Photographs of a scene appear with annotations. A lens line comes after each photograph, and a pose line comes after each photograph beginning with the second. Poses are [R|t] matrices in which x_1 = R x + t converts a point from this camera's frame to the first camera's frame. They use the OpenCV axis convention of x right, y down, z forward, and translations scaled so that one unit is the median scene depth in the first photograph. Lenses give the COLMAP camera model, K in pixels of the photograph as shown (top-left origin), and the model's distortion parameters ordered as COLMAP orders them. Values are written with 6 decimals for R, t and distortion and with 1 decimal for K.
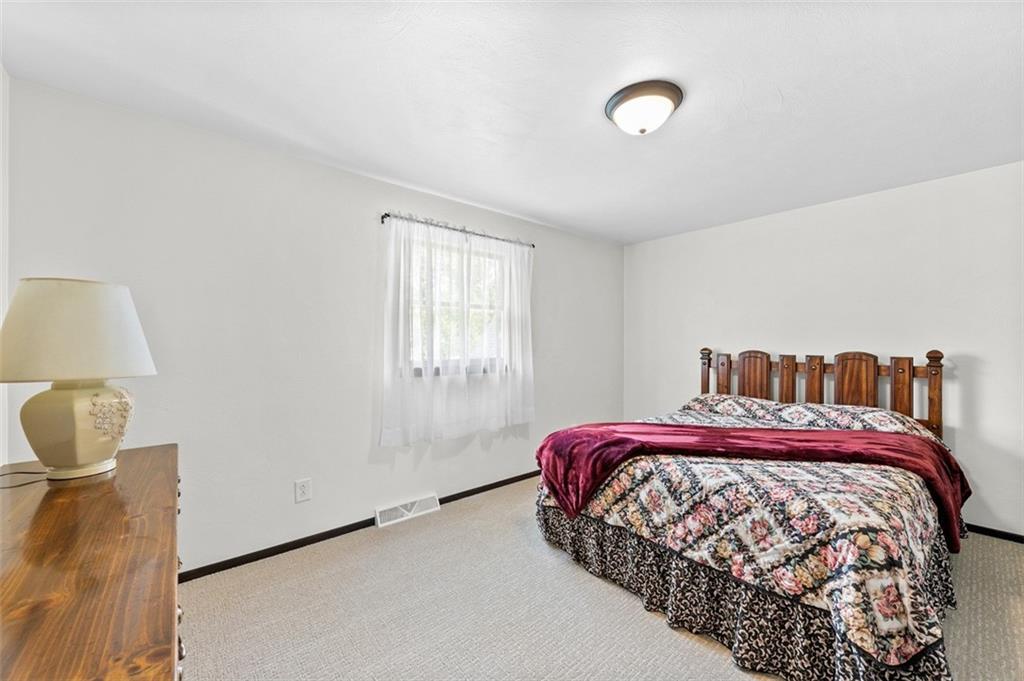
lens RADIAL K [[397.4, 0, 512.0], [0, 397.4, 340.5], [0, 0, 1]] dist [-0.000857, -0.000175]
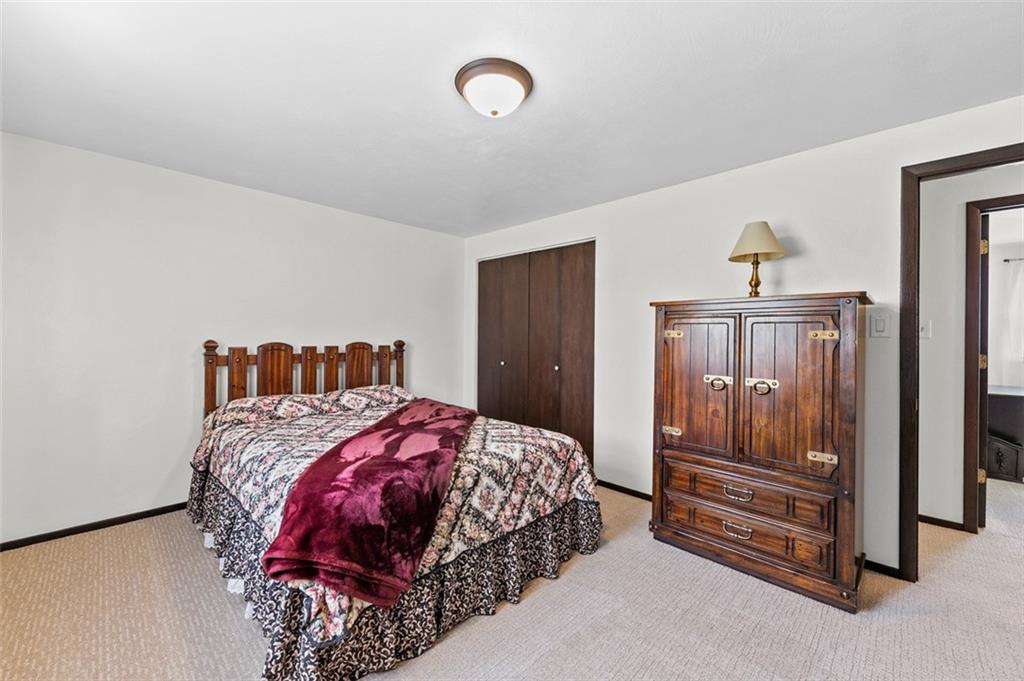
lens RADIAL K [[397.4, 0, 512.0], [0, 397.4, 340.5], [0, 0, 1]] dist [-0.000857, -0.000175]
pose [[-0.090617, -0.008947, 0.995846, -0.576481], [-0.014839, 0.999861, 0.007633, 0.011171], [-0.995775, -0.014086, -0.090737, 0.991606]]
